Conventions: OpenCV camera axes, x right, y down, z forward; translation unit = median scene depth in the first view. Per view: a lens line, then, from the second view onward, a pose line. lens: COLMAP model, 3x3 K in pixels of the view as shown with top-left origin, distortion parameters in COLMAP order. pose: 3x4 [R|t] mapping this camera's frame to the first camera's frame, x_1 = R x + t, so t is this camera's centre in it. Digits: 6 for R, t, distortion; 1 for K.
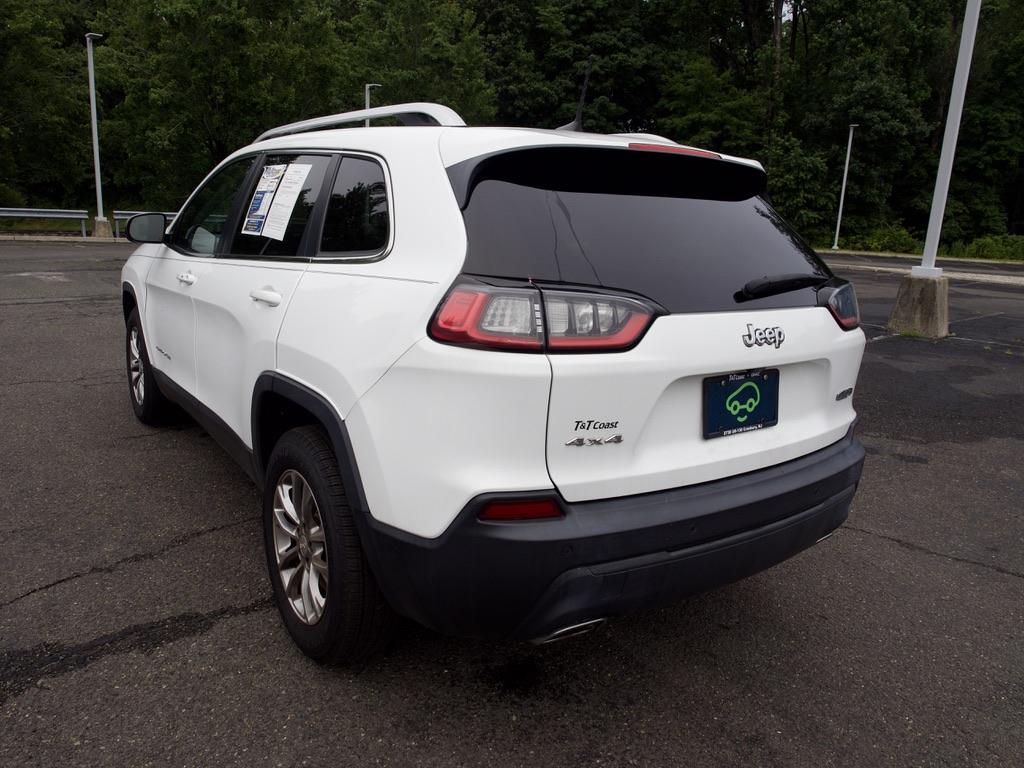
lens RADIAL K [[735.5, 0, 505.3], [0, 735.5, 386.0], [0, 0, 1]] dist [-0.010056, -0.006254]
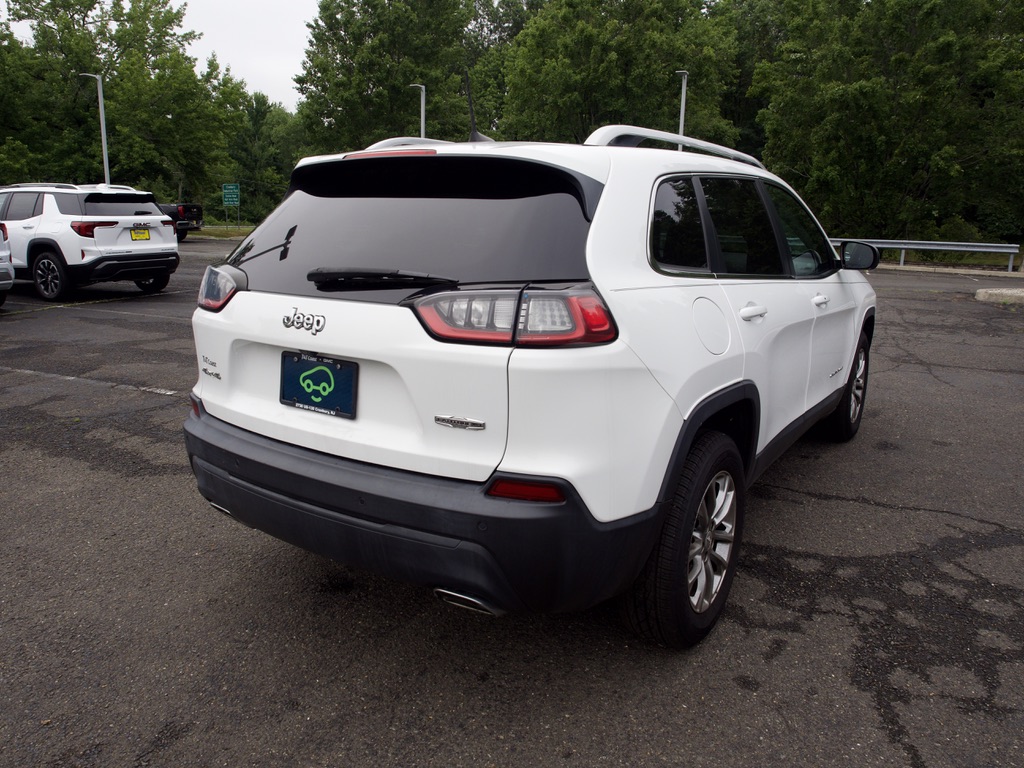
lens RADIAL K [[740.9, 0, 512.0], [0, 740.9, 384.0], [0, 0, 1]] dist [-0.012962, -0.001142]
pose [[0.370739, 0.166580, -0.913676, 1.278582], [-0.213671, 0.972692, 0.090639, -0.123176], [0.903824, 0.161623, 0.396208, 0.745071]]
